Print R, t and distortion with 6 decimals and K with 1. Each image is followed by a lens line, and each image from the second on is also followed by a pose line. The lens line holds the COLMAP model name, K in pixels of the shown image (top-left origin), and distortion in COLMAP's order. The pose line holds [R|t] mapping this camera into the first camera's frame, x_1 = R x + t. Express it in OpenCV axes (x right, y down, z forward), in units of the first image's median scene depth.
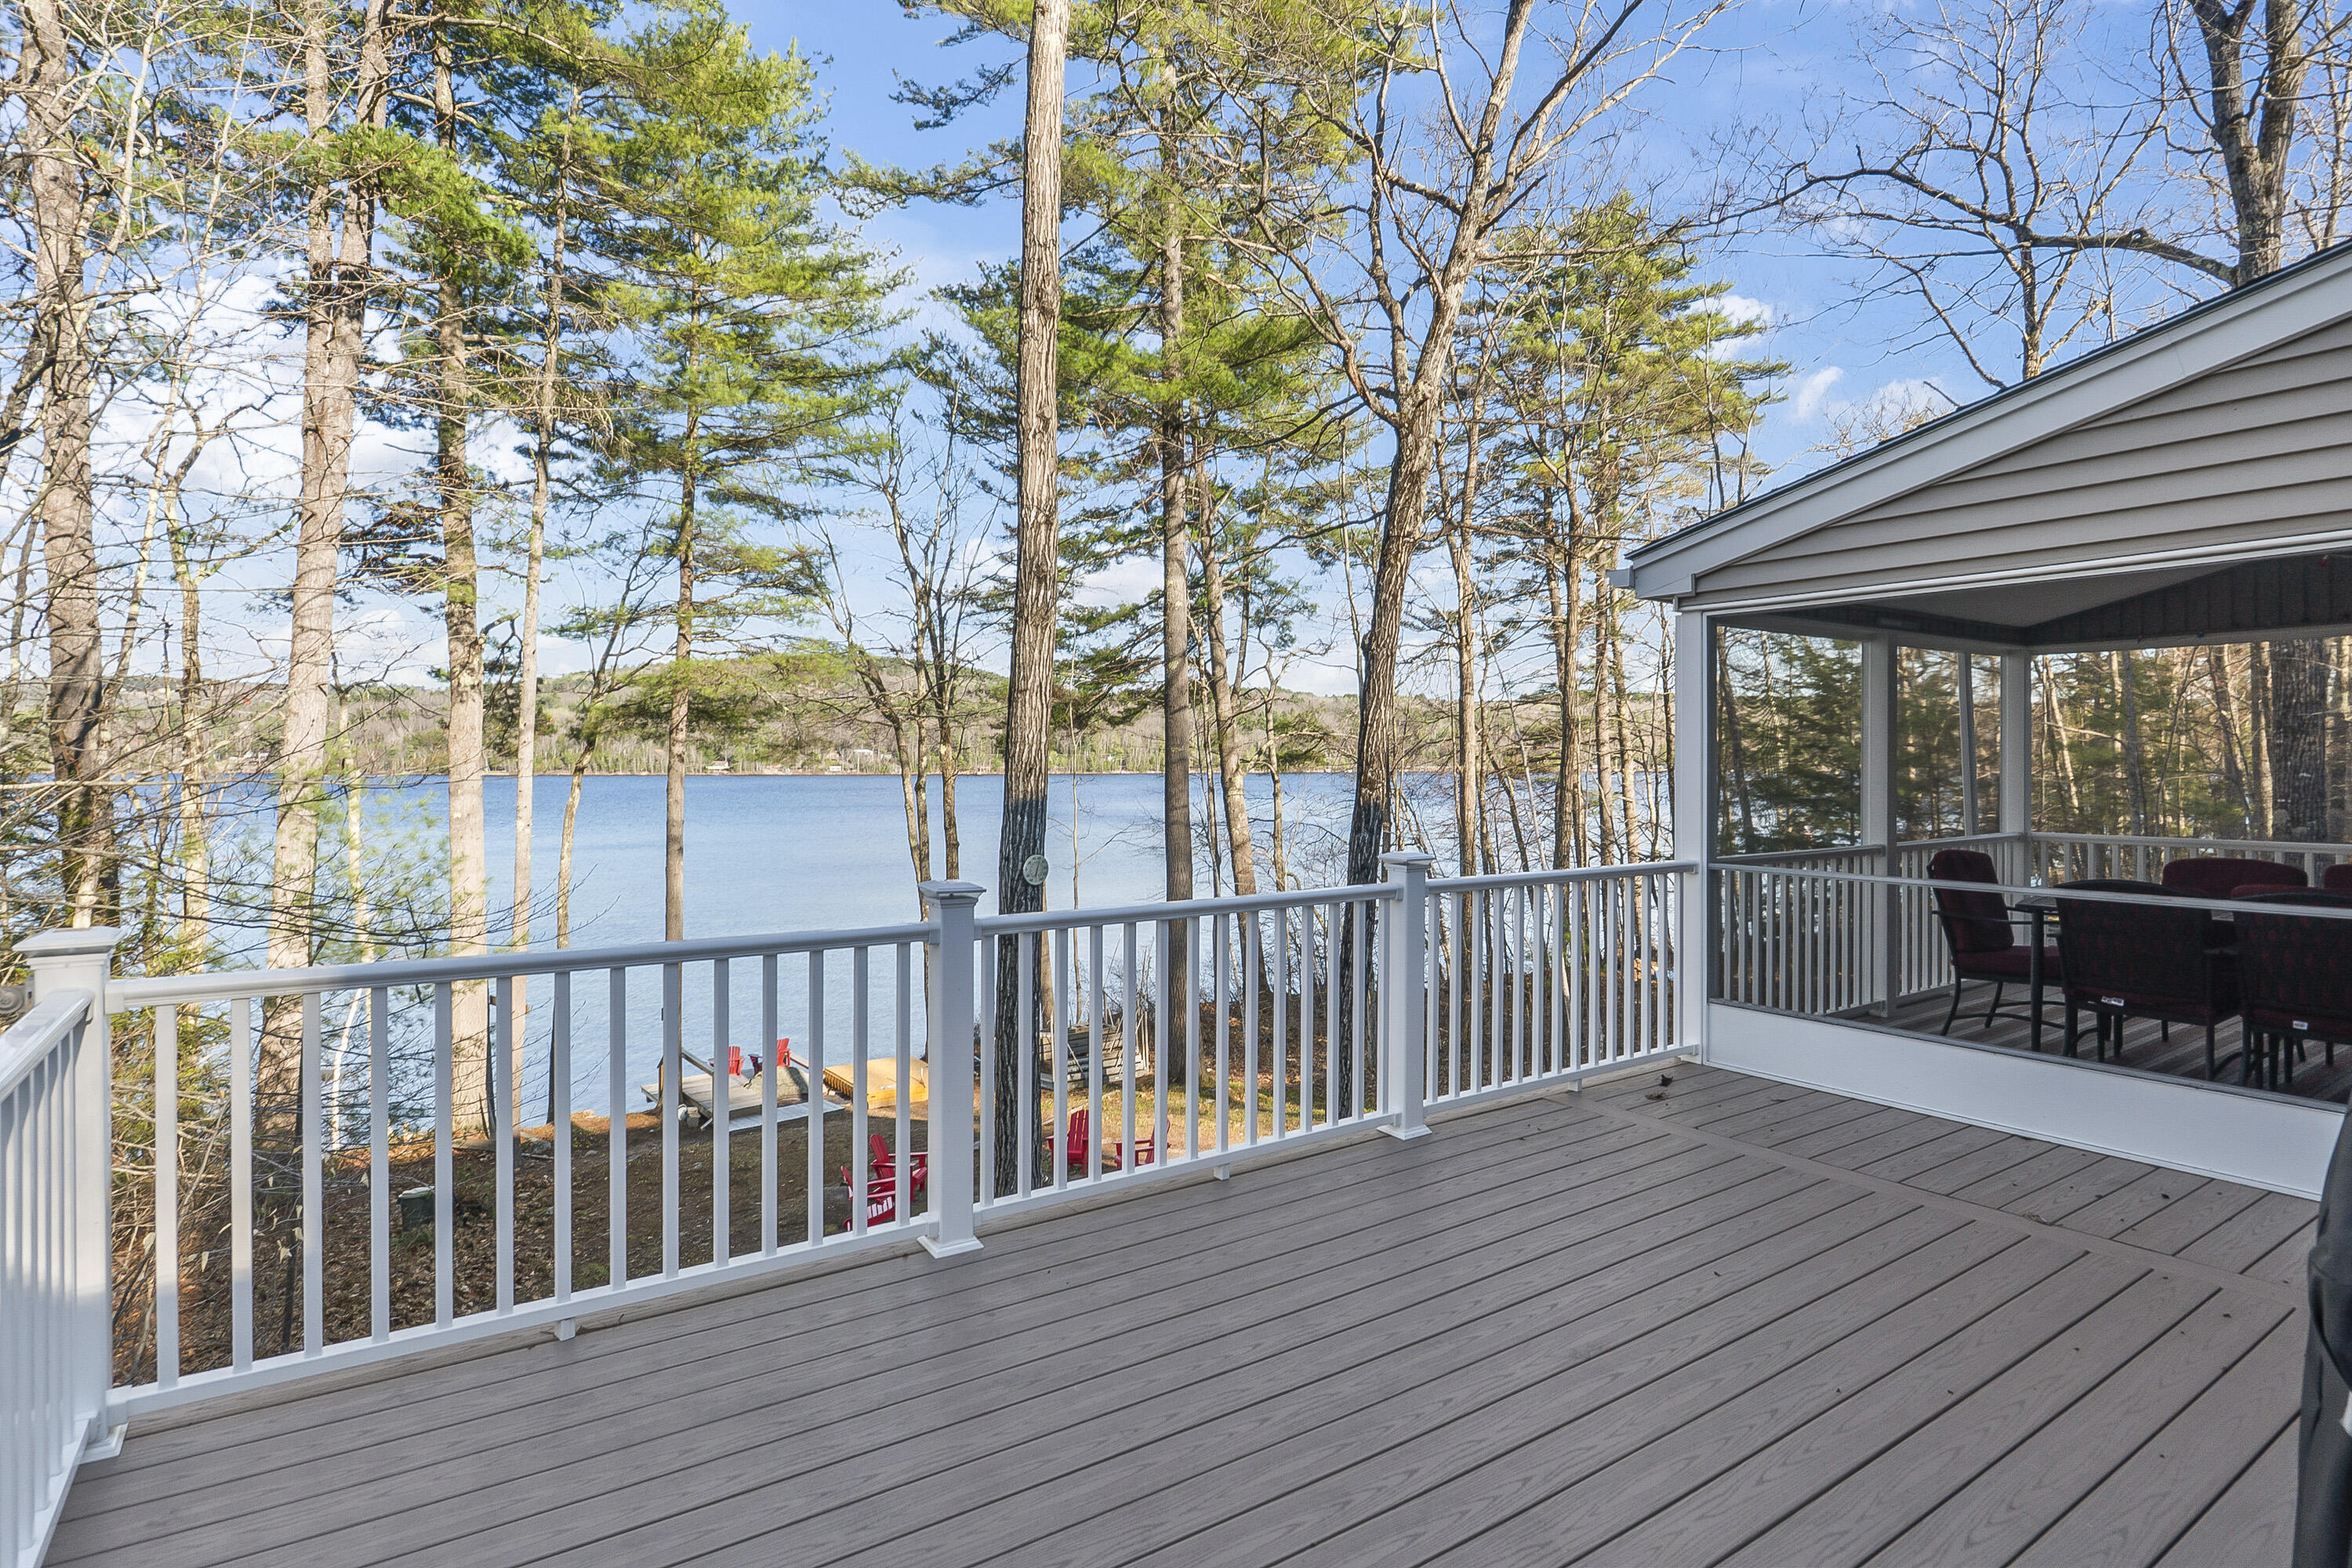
lens RADIAL K [[1234.1, 0, 1169.8], [0, 1234.1, 749.3], [0, 0, 1]] dist [-0.006065, -0.000533]
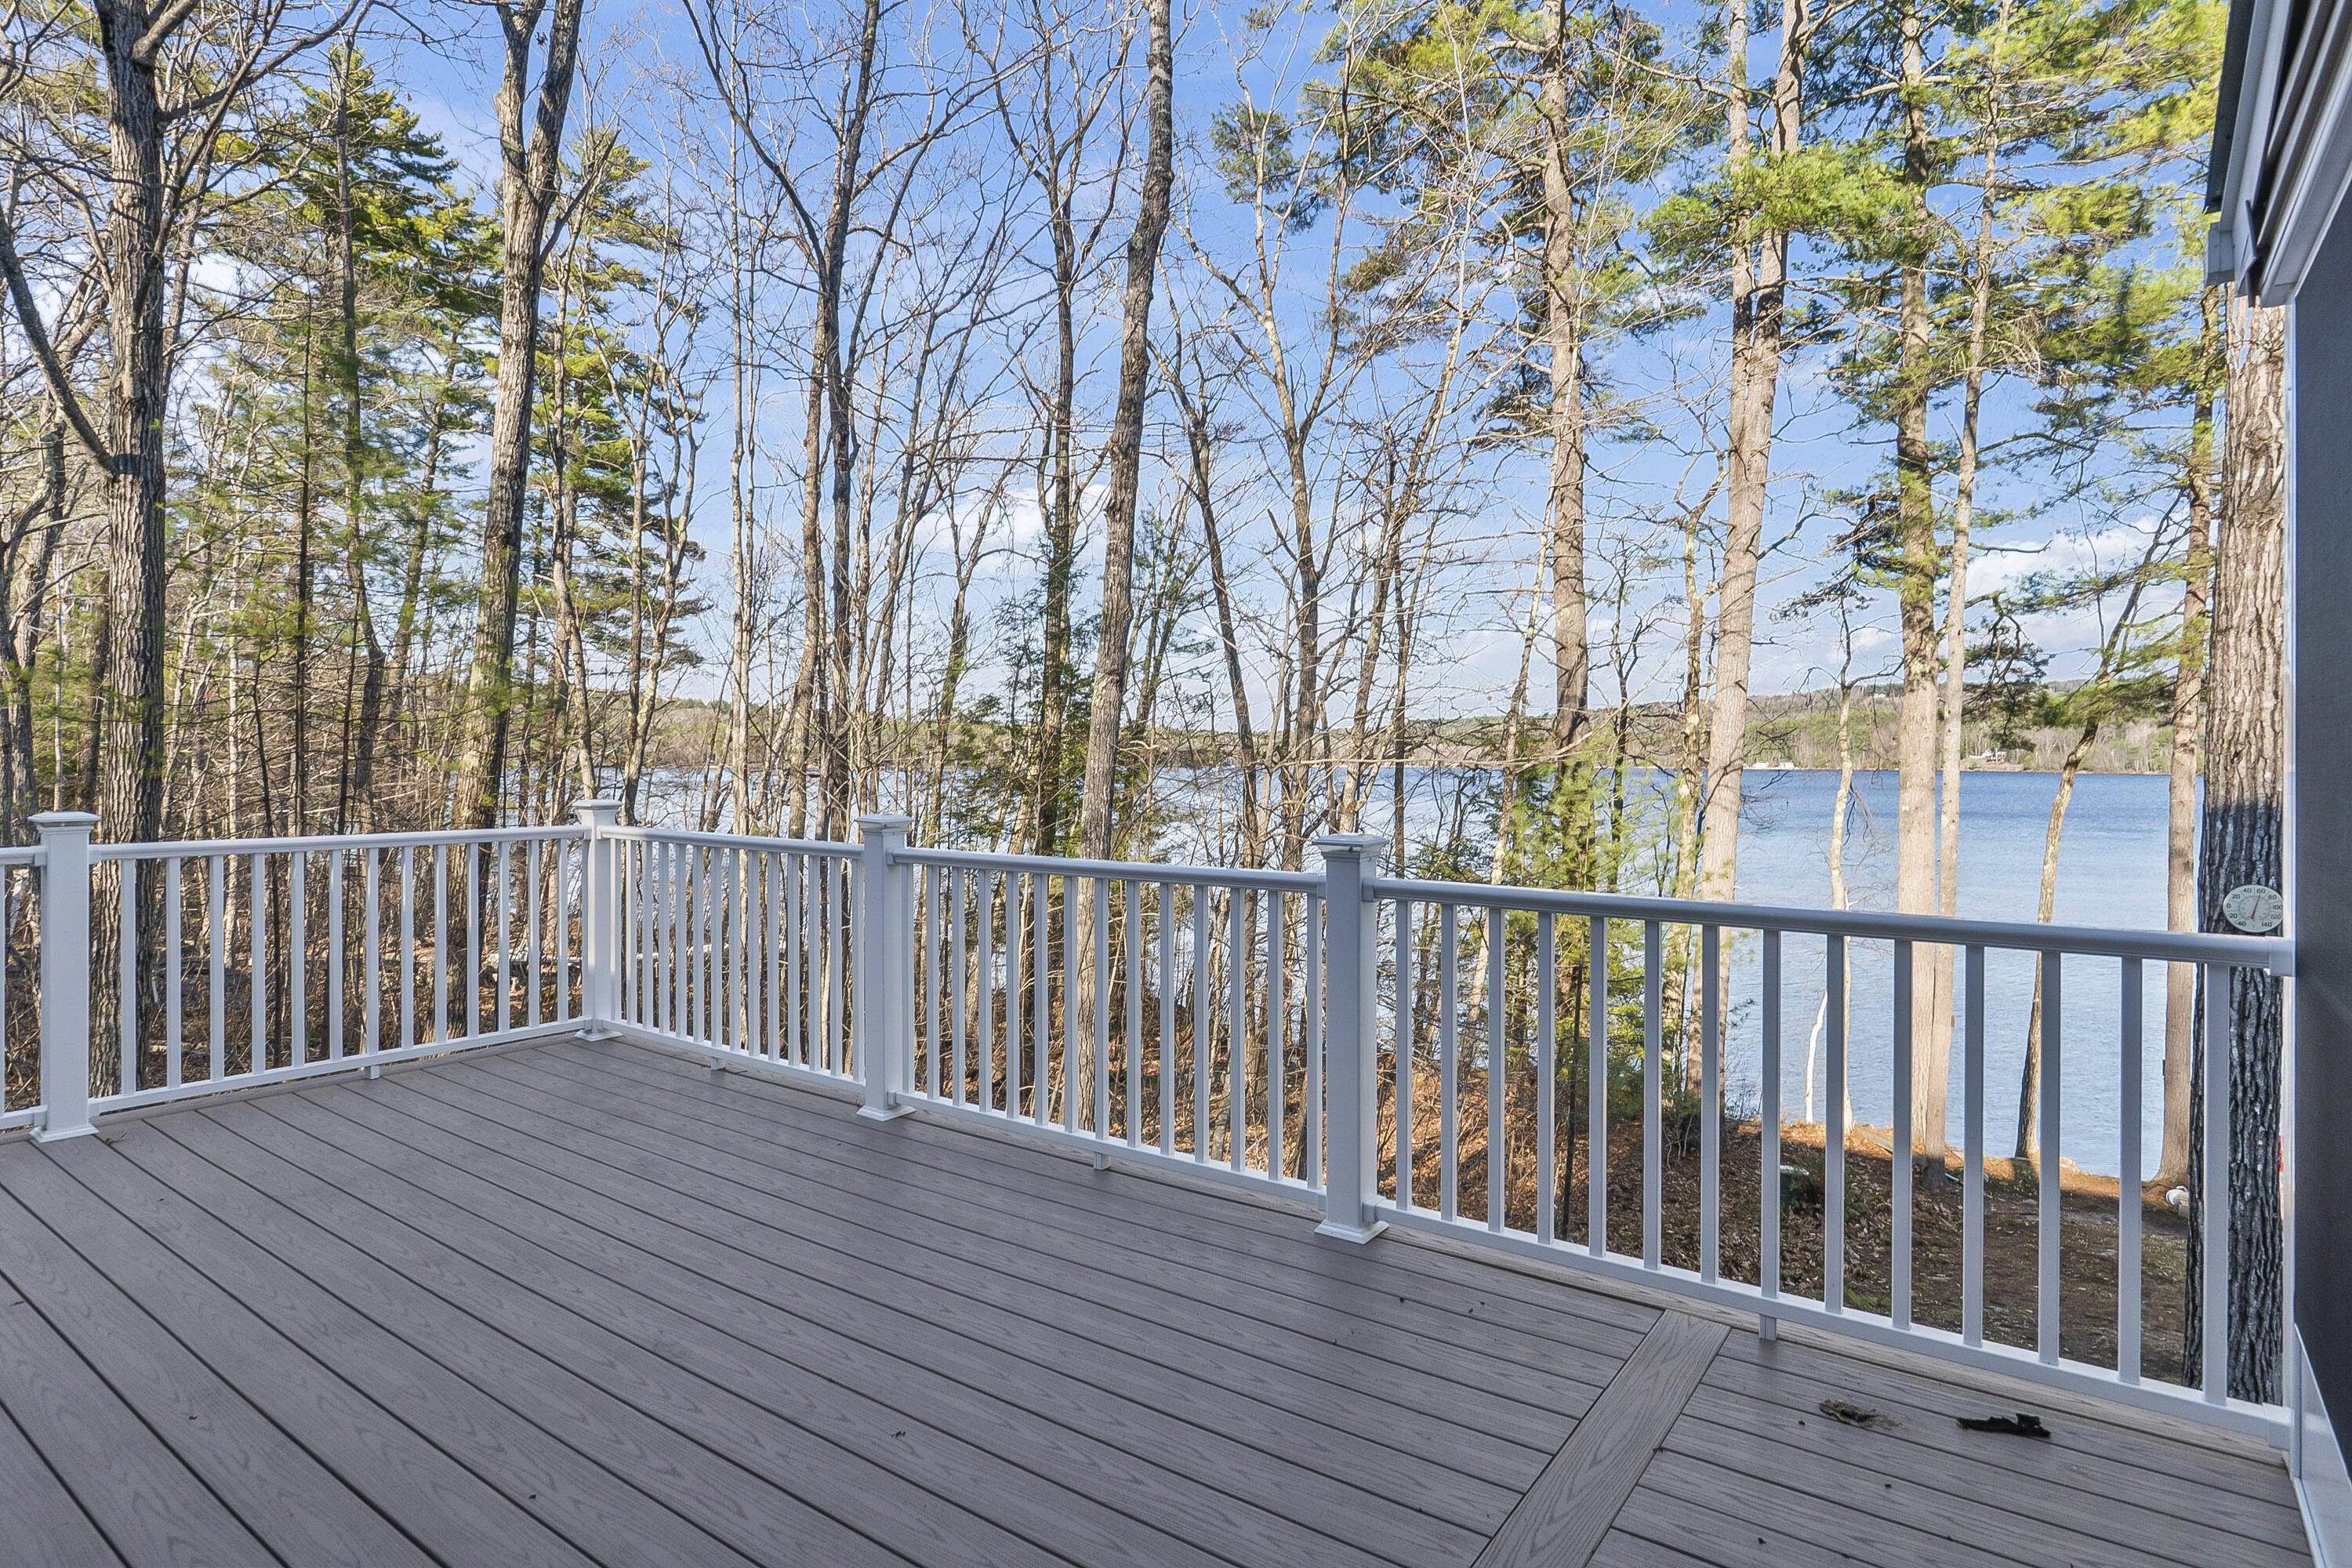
lens RADIAL K [[1243.1, 0, 1166.5], [0, 1243.1, 763.3], [0, 0, 1]] dist [-0.004490, -0.000689]
pose [[0.321116, 0.006618, -0.947017, 1.048307], [0.005455, 0.999946, 0.008837, 0.042741], [0.947024, -0.008003, 0.321062, 0.843656]]
